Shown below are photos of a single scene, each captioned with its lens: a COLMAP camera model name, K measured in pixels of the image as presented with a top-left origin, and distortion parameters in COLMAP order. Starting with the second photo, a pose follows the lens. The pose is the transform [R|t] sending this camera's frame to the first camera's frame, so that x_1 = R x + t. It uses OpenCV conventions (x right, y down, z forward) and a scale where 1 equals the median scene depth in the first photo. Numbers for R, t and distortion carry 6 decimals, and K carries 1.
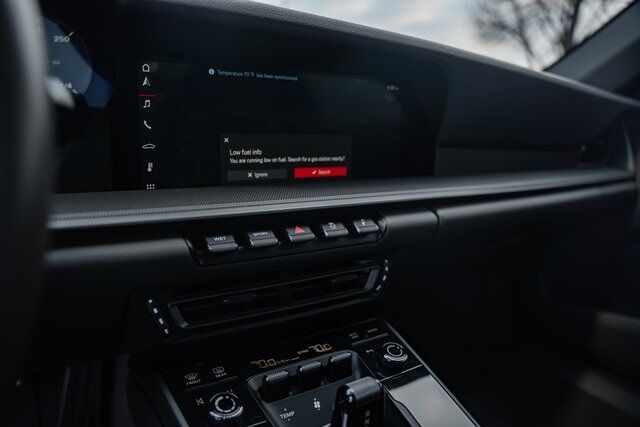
lens RADIAL K [[447.0, 0, 323.8], [0, 447.0, 194.7], [0, 0, 1]] dist [0.009332, 0.004296]
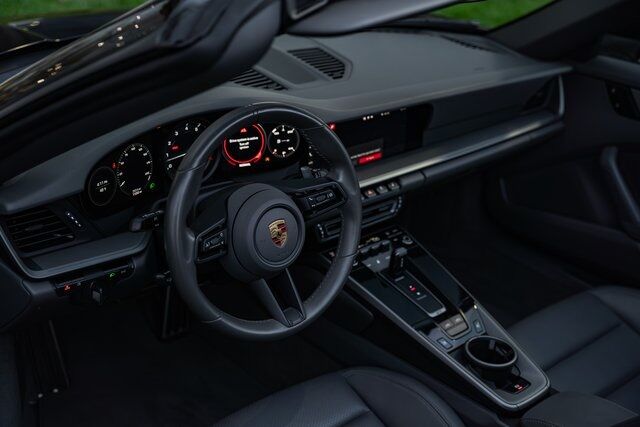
lens RADIAL K [[797.7, 0, 320.0], [0, 797.7, 213.5], [0, 0, 1]] dist [0.002437, 0.005896]
pose [[0.988318, -0.057670, 0.141071, -0.803267], [0.017737, 0.962876, 0.269362, -0.836719], [-0.151368, -0.263713, 0.952650, -2.637731]]
